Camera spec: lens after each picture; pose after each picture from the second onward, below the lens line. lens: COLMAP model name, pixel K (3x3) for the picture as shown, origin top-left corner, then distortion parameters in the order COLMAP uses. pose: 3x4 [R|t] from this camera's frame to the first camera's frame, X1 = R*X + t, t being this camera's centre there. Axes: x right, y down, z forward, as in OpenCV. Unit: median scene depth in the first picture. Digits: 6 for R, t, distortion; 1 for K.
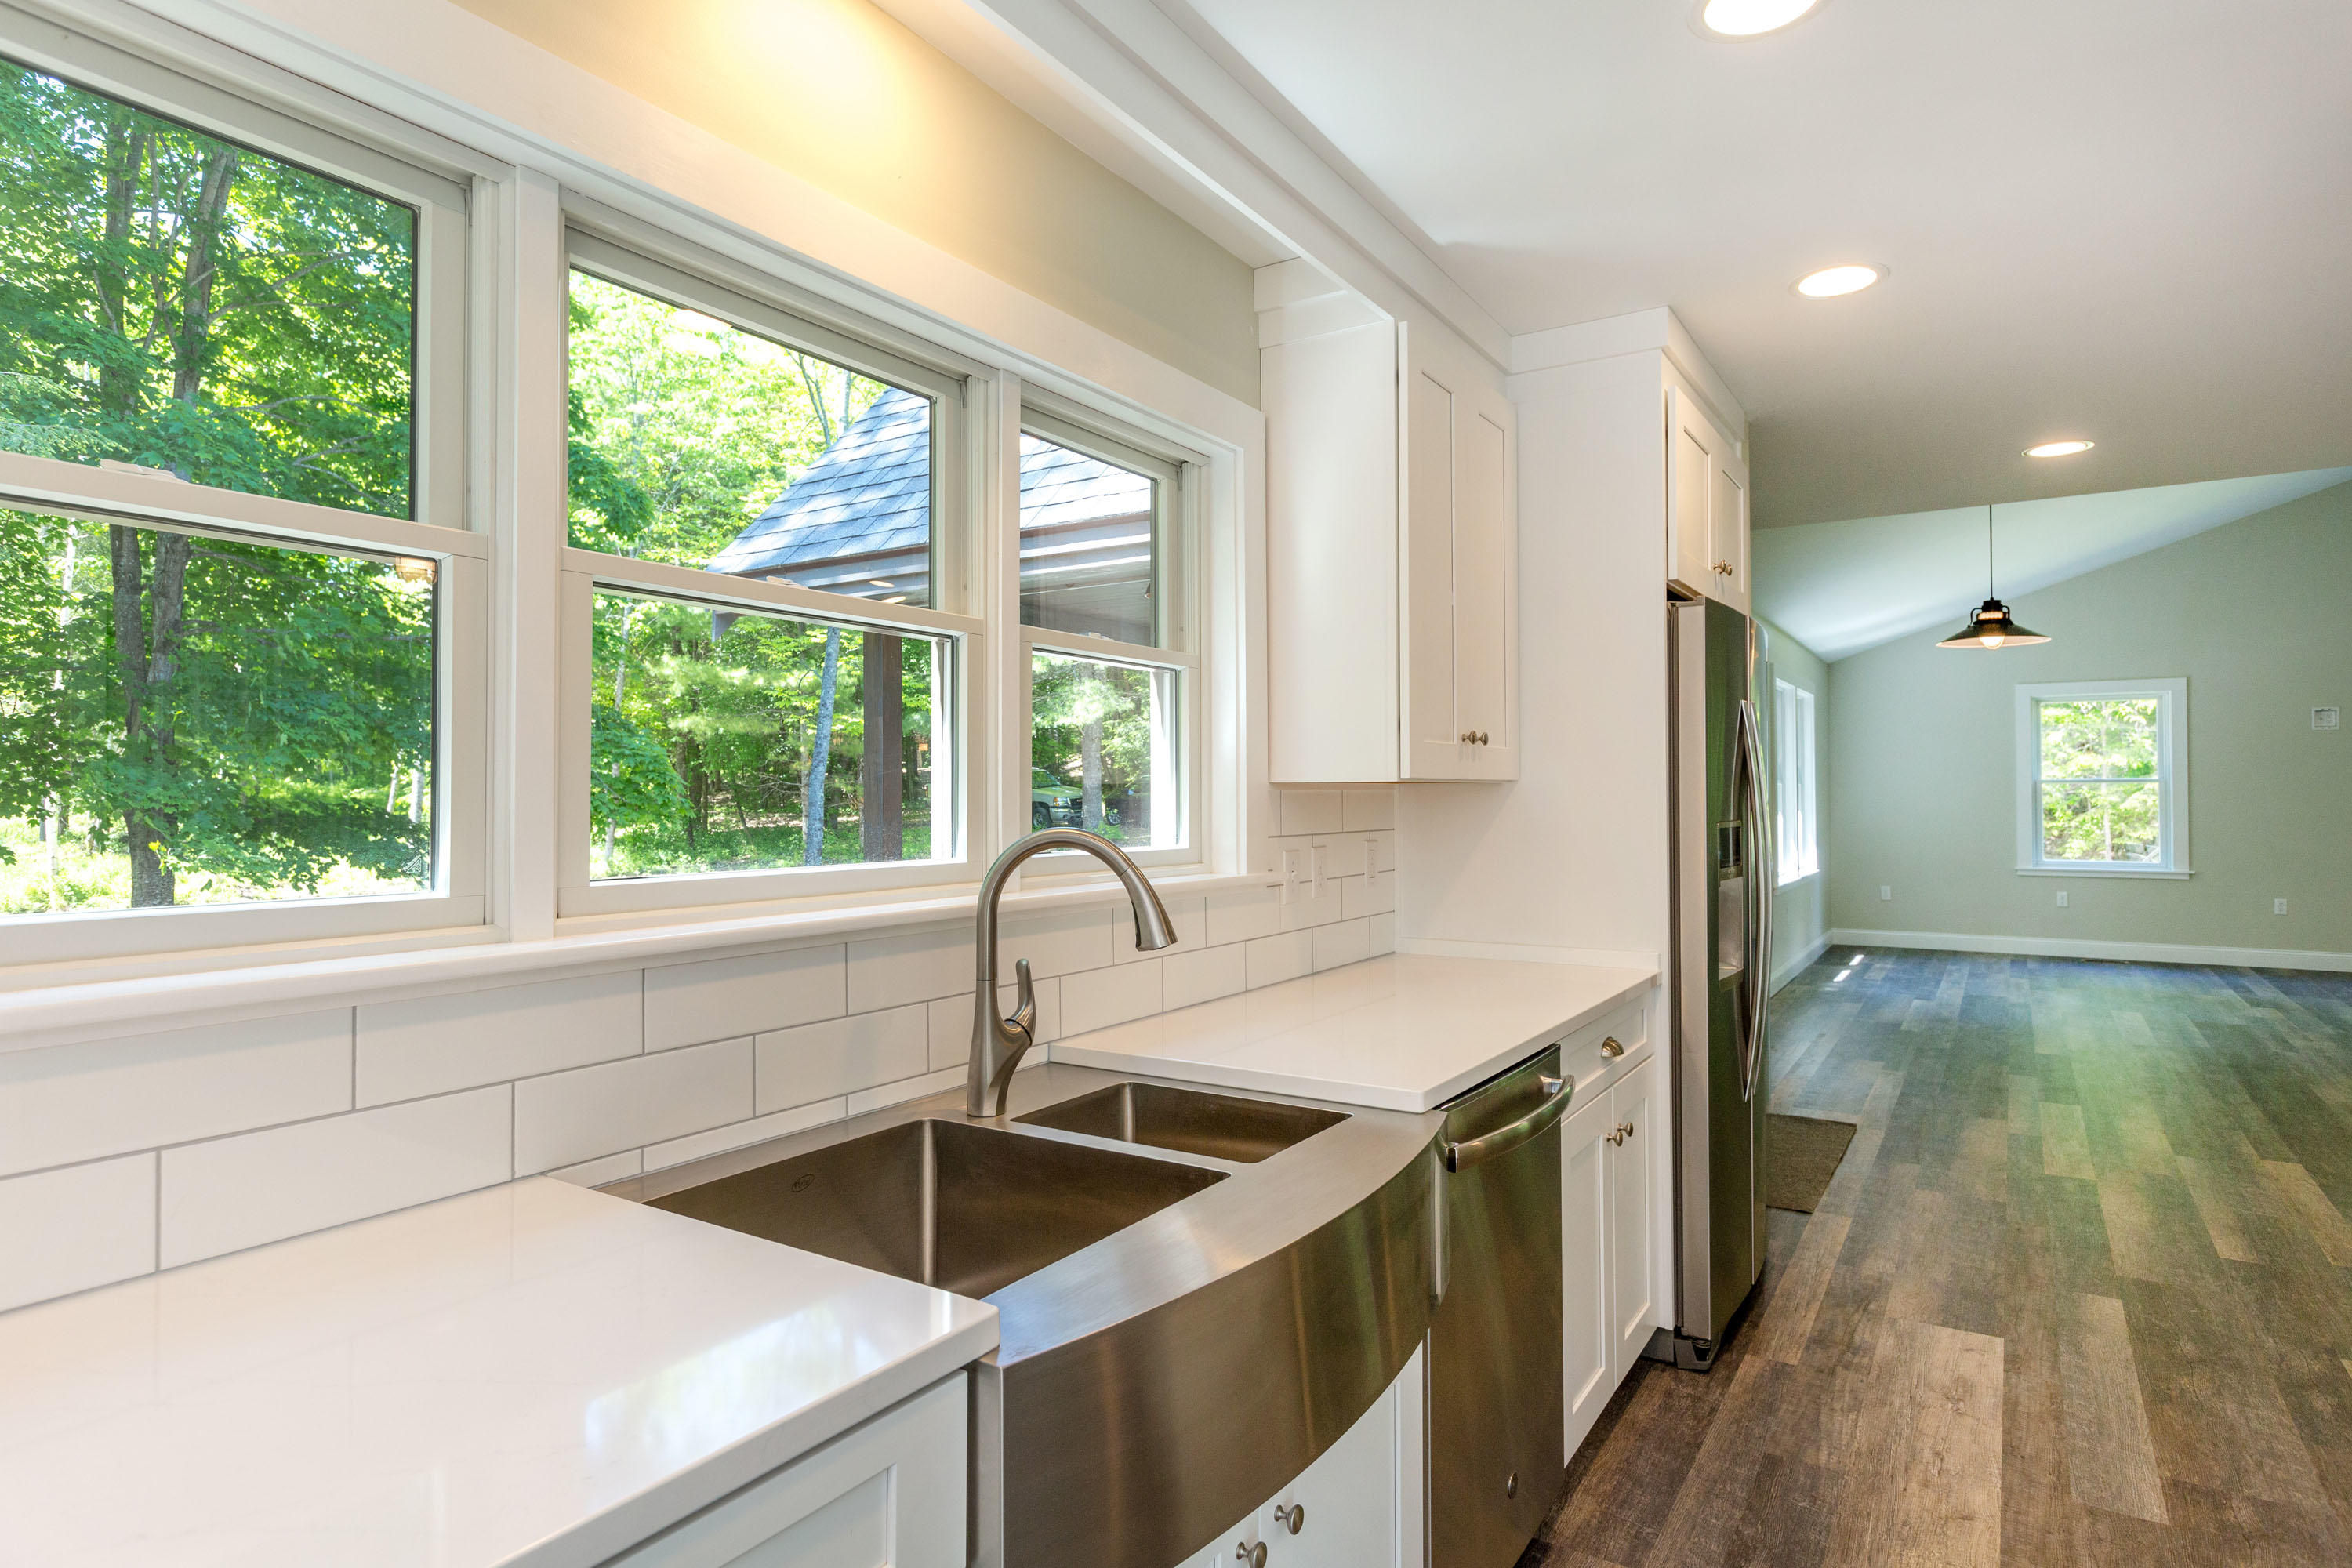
lens RADIAL K [[1282.8, 0, 1176.3], [0, 1282.8, 781.8], [0, 0, 1]] dist [-0.000559, -0.000151]
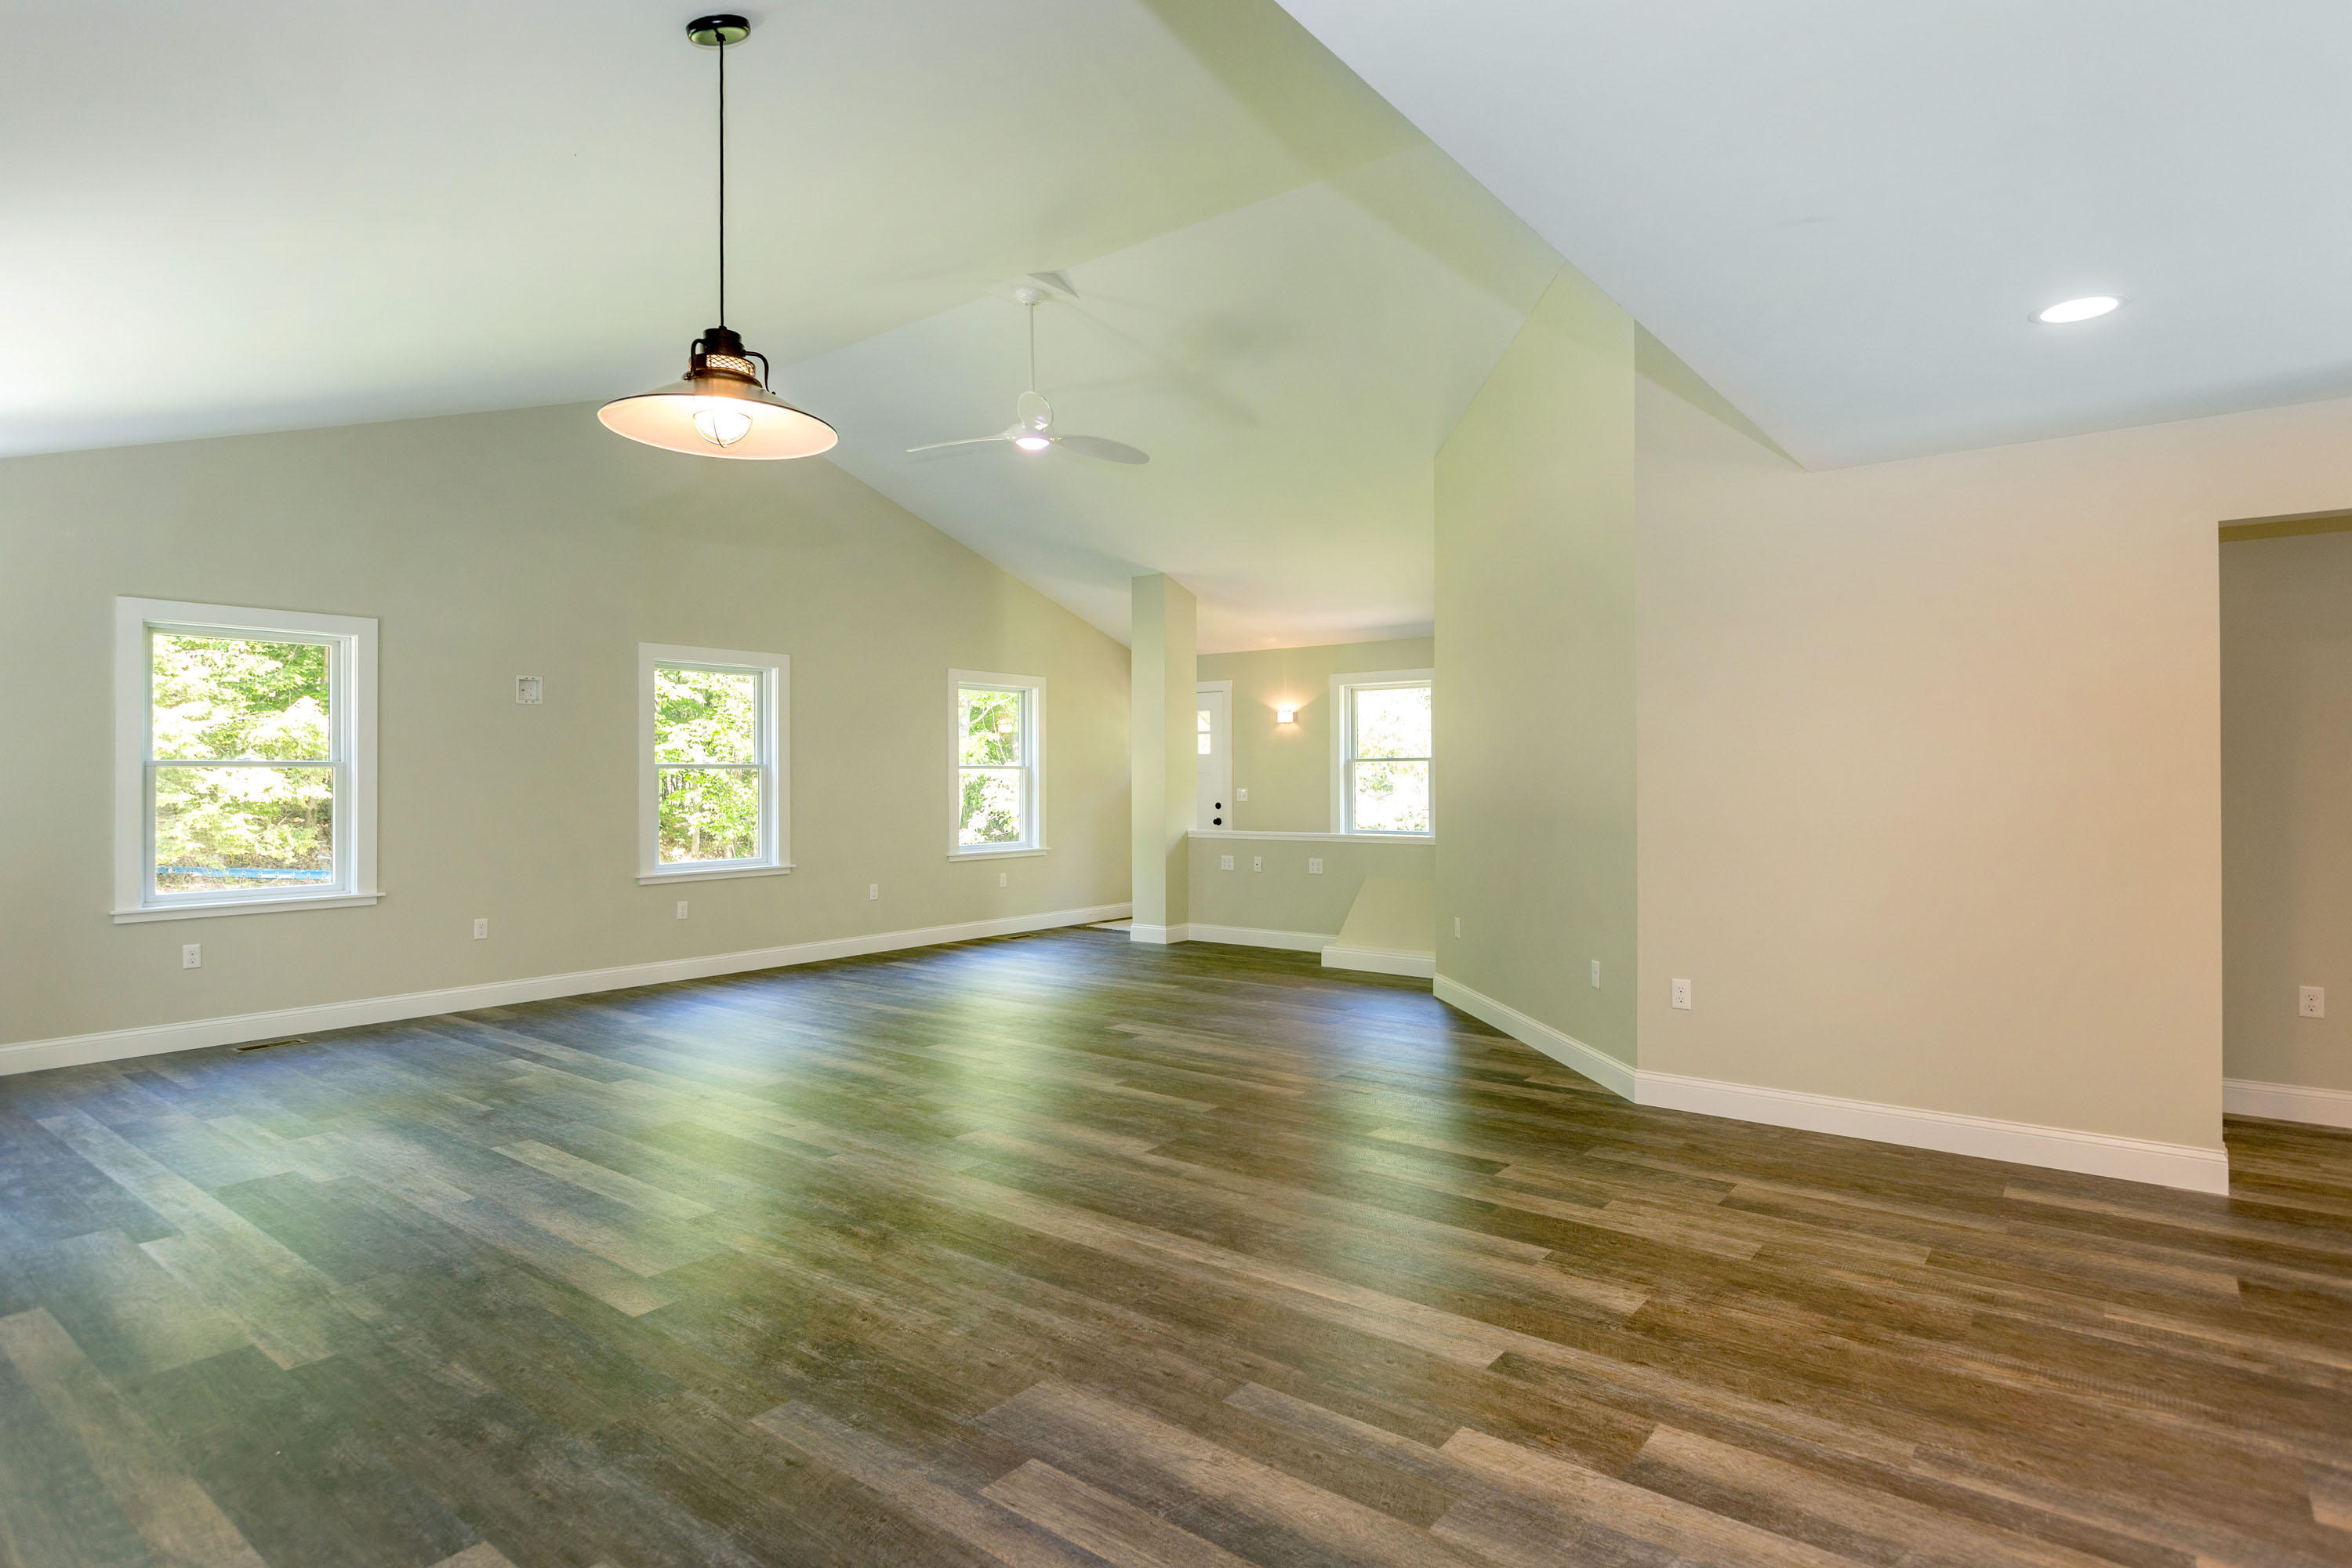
lens RADIAL K [[1257.4, 0, 1176.1], [0, 1257.4, 784.2], [0, 0, 1]] dist [0.000628, 0.000045]
pose [[0.089975, 0.000418, 0.995944, 0.142612], [-0.005254, 0.999986, 0.000055, 0.007698], [-0.995930, -0.005237, 0.089976, 0.513917]]
